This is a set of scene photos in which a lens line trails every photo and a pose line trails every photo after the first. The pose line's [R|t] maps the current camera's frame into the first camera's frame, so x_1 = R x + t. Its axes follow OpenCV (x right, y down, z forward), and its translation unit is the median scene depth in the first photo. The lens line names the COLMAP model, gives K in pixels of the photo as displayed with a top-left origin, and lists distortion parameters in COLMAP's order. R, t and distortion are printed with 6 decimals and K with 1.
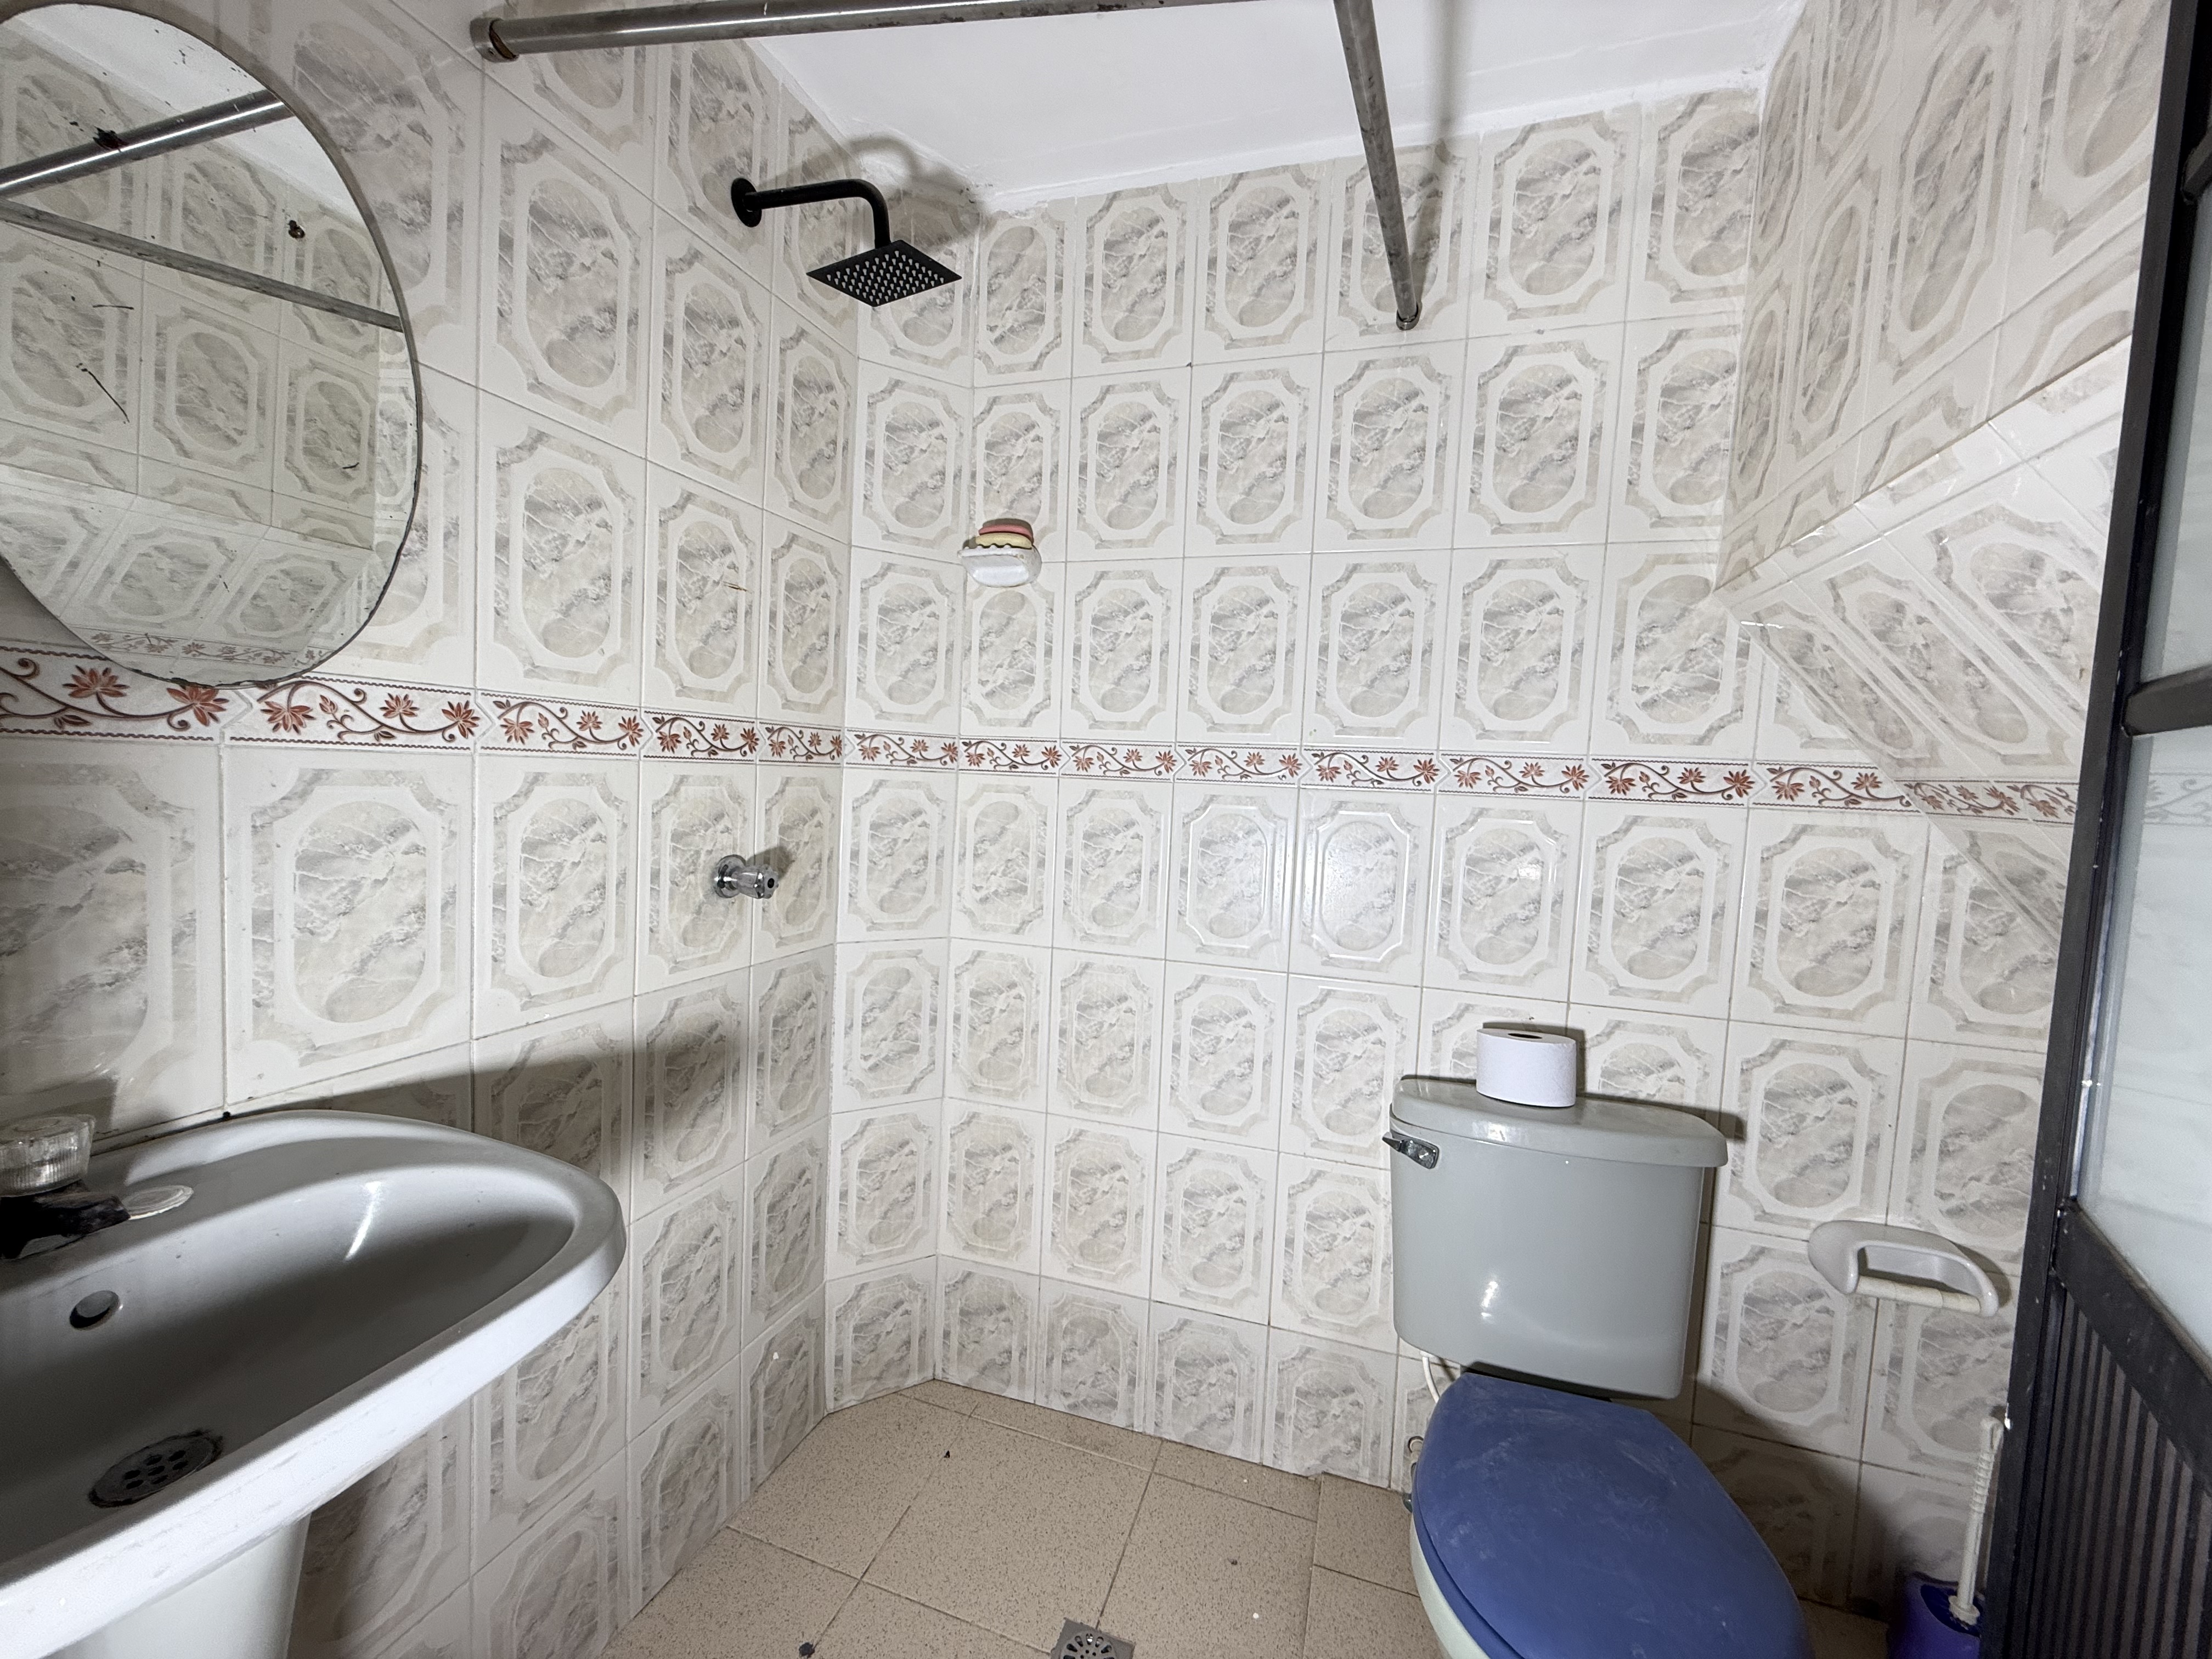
lens RADIAL K [[882.0, 0, 1102.3], [0, 882.0, 829.9], [0, 0, 1]] dist [-0.000906, 0.000300]
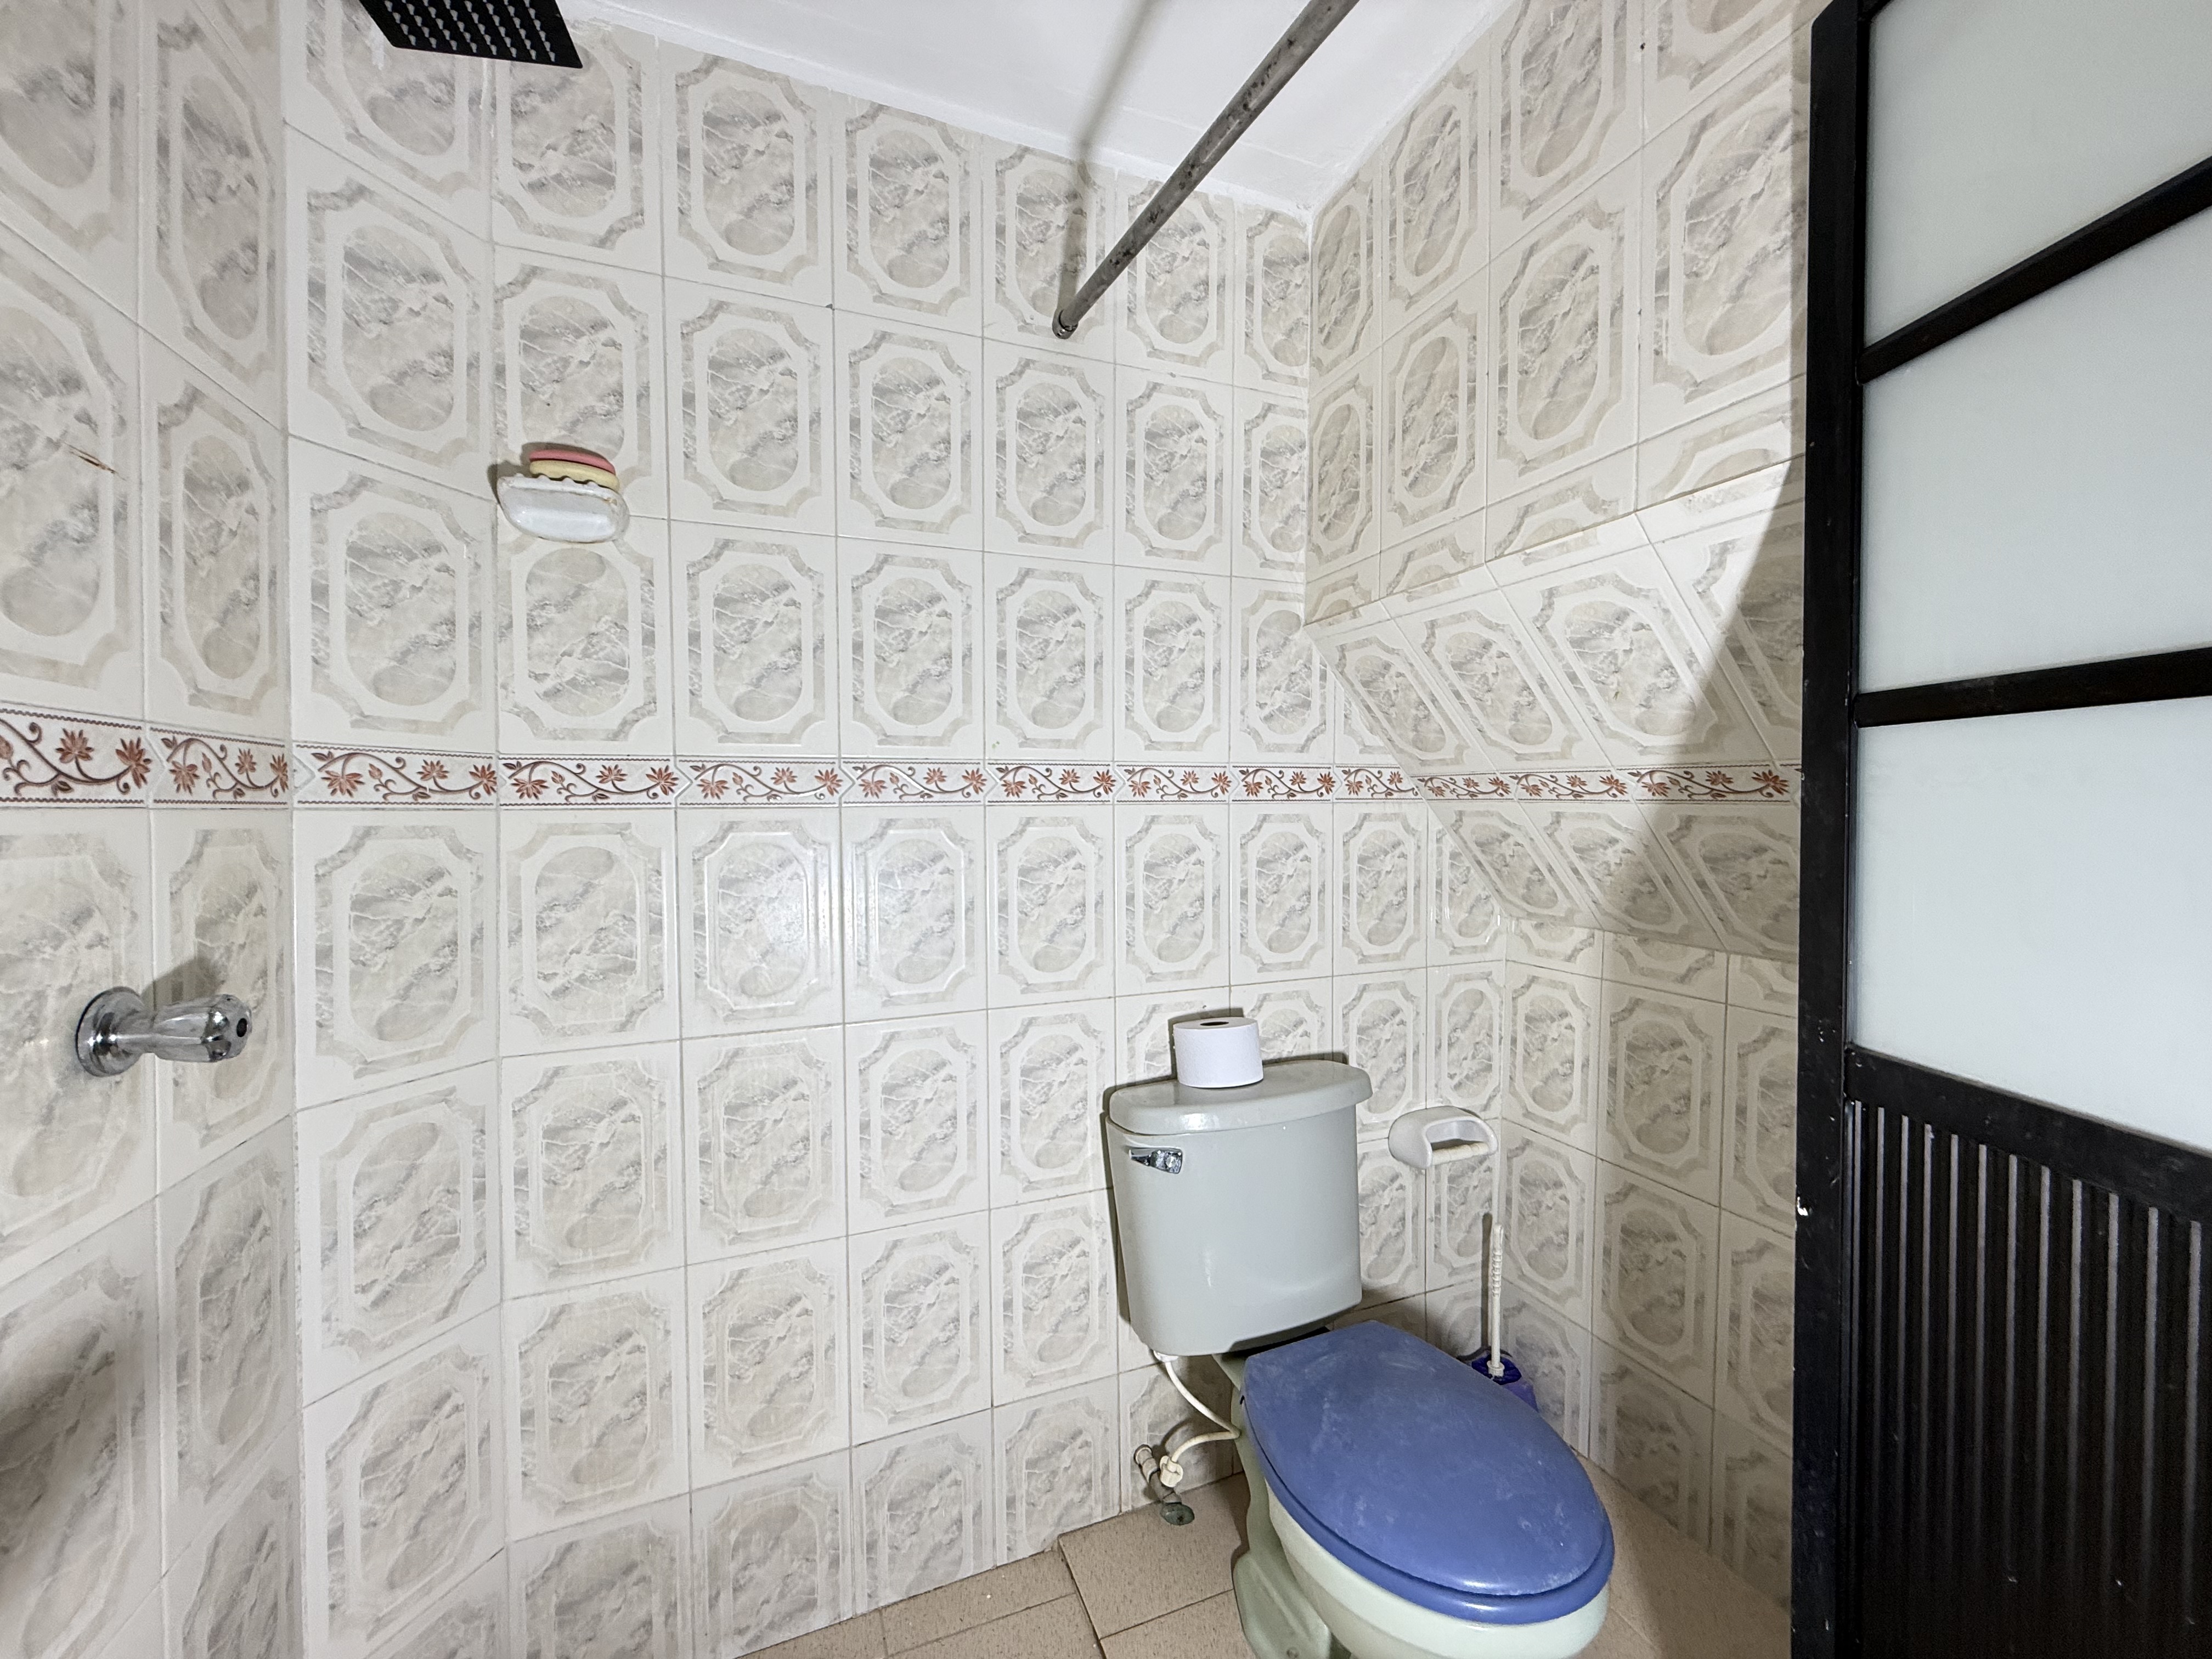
lens RADIAL K [[882.0, 0, 1102.3], [0, 882.0, 829.9], [0, 0, 1]] dist [-0.000906, 0.000300]
pose [[0.769776, -0.065674, 0.634926, -0.271451], [0.083290, 0.996523, 0.002096, -0.014599], [-0.632856, 0.051270, 0.772570, 0.223725]]
